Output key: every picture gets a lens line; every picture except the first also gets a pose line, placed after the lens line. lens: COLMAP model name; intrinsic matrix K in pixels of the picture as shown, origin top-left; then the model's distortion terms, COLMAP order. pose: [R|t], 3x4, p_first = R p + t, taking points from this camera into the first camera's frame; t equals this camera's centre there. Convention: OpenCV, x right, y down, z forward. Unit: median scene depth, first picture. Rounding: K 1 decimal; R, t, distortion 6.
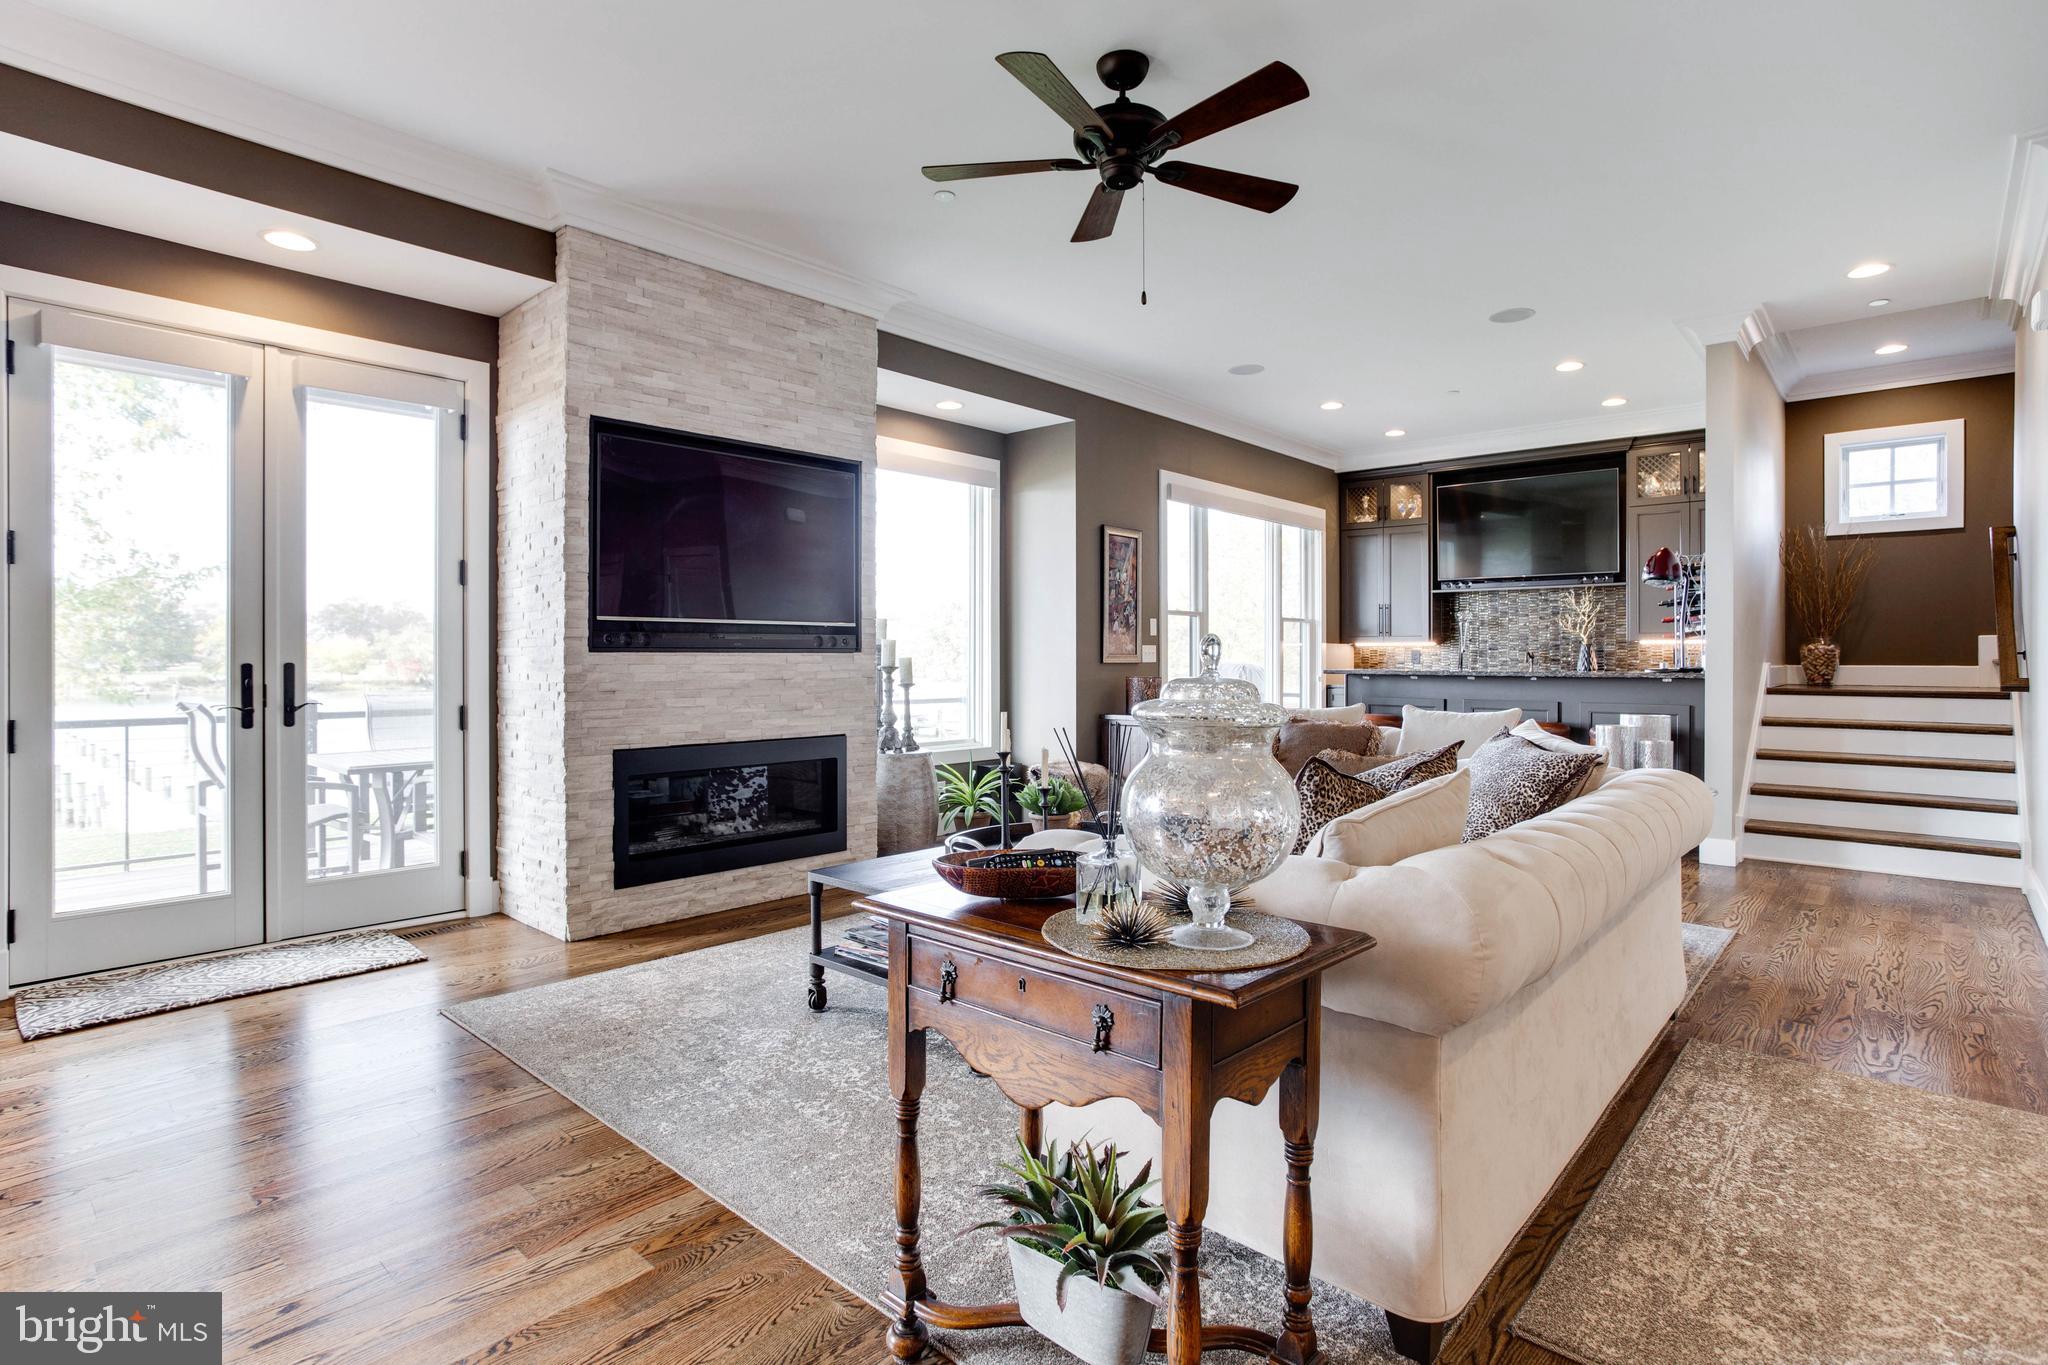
lens RADIAL K [[1026.1, 0, 1039.2], [0, 1026.1, 660.4], [0, 0, 1]] dist [-0.014274, 0.003262]
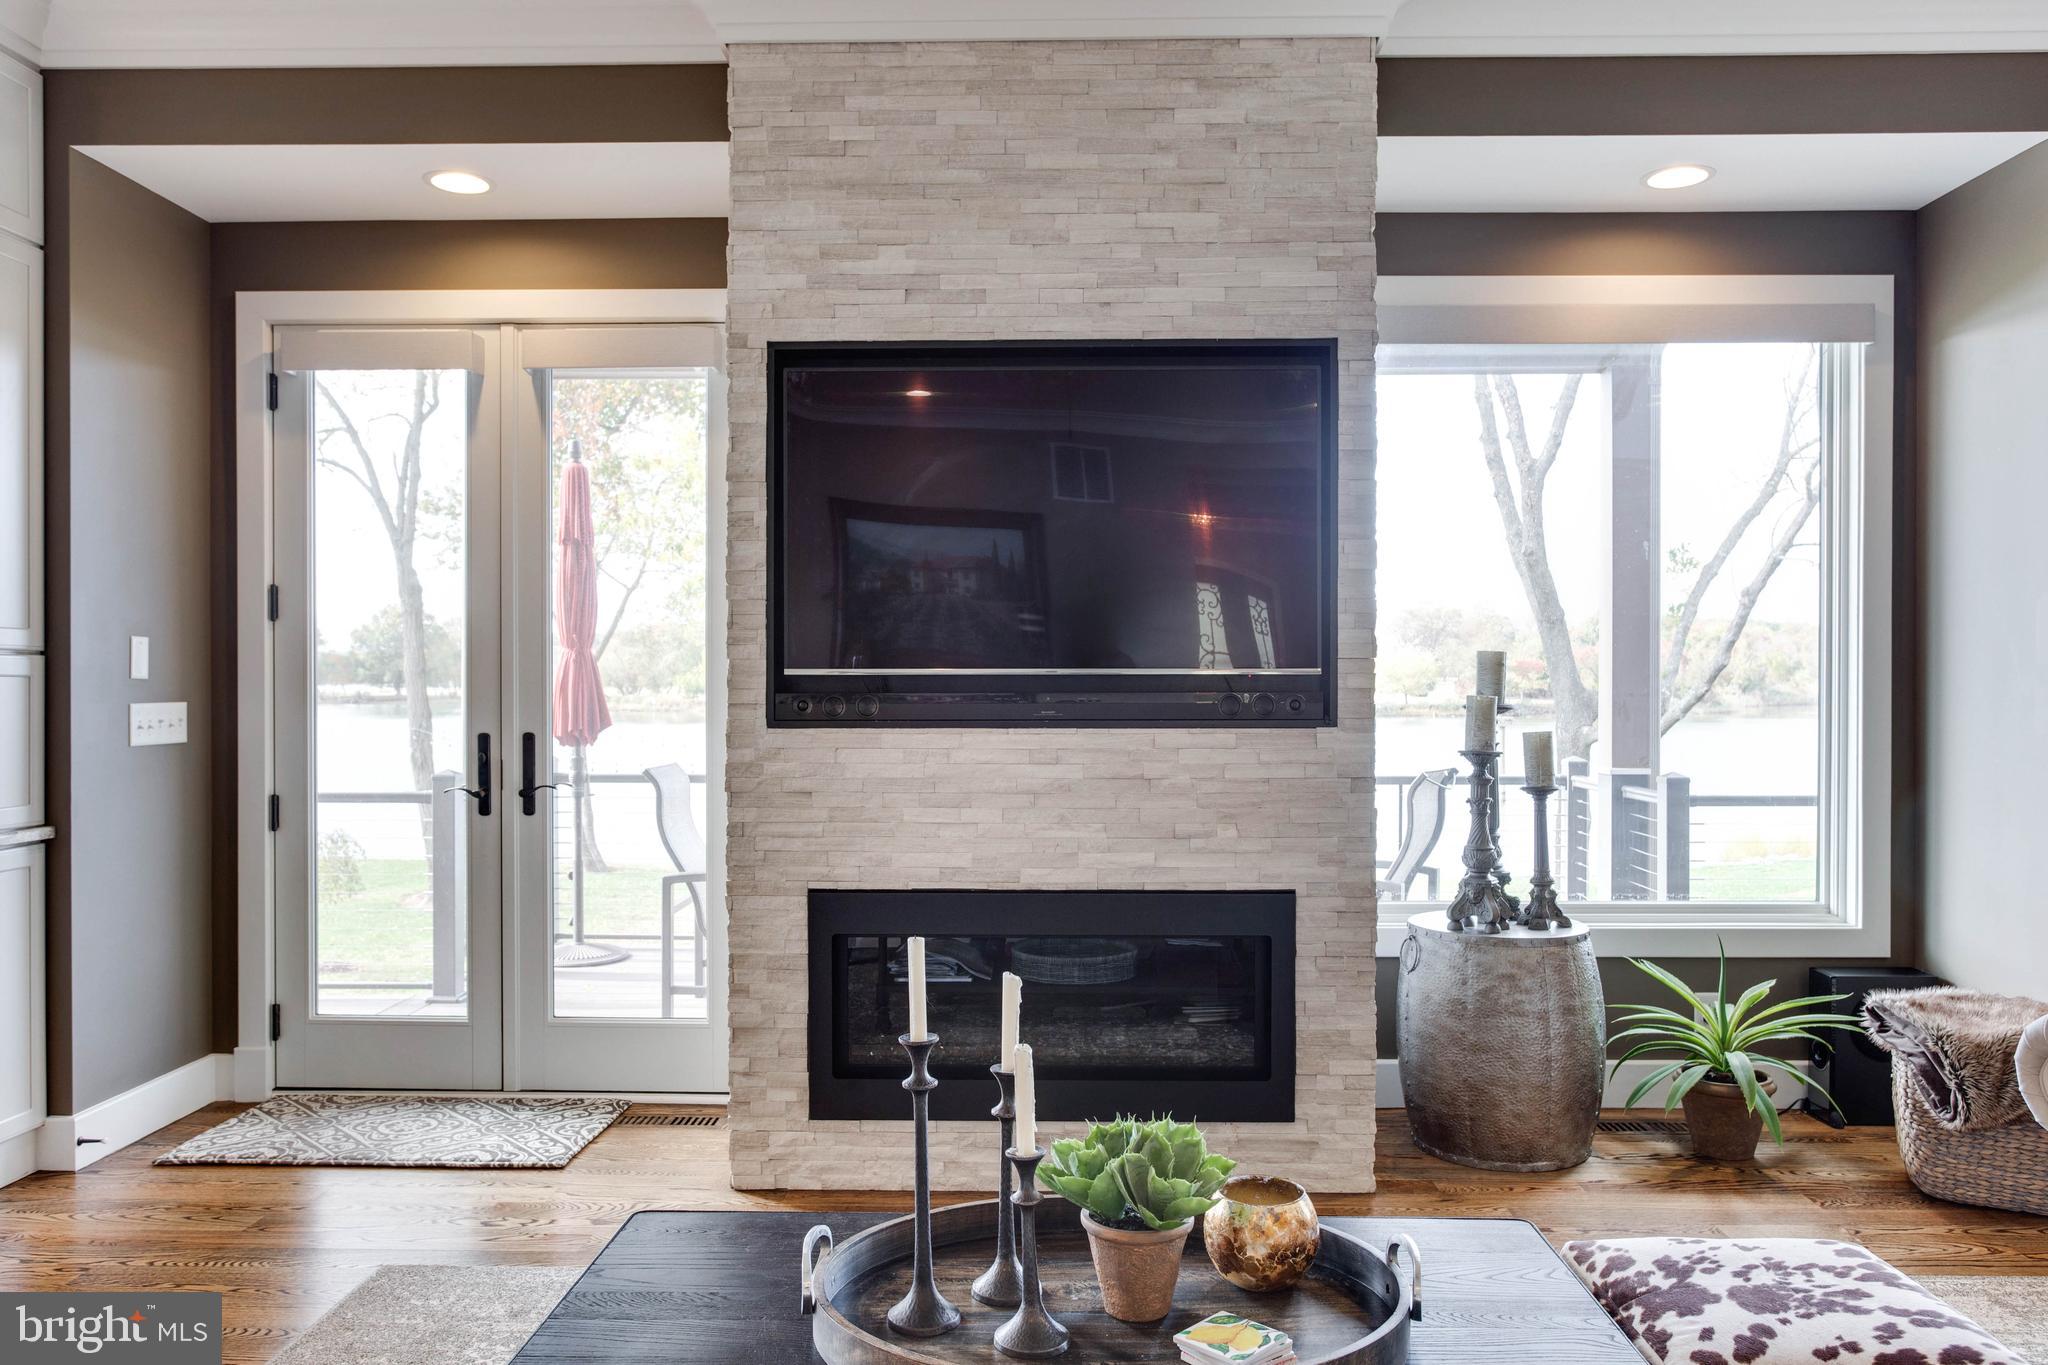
lens RADIAL K [[1464.2, 0, 1020.3], [0, 1464.2, 692.0], [0, 0, 1]] dist [-0.013763, 0.008987]
pose [[0.653904, 0.011464, -0.756491, 0.301757], [-0.004123, 0.999924, 0.011589, -0.037528], [0.756566, -0.004459, 0.653902, 0.498010]]
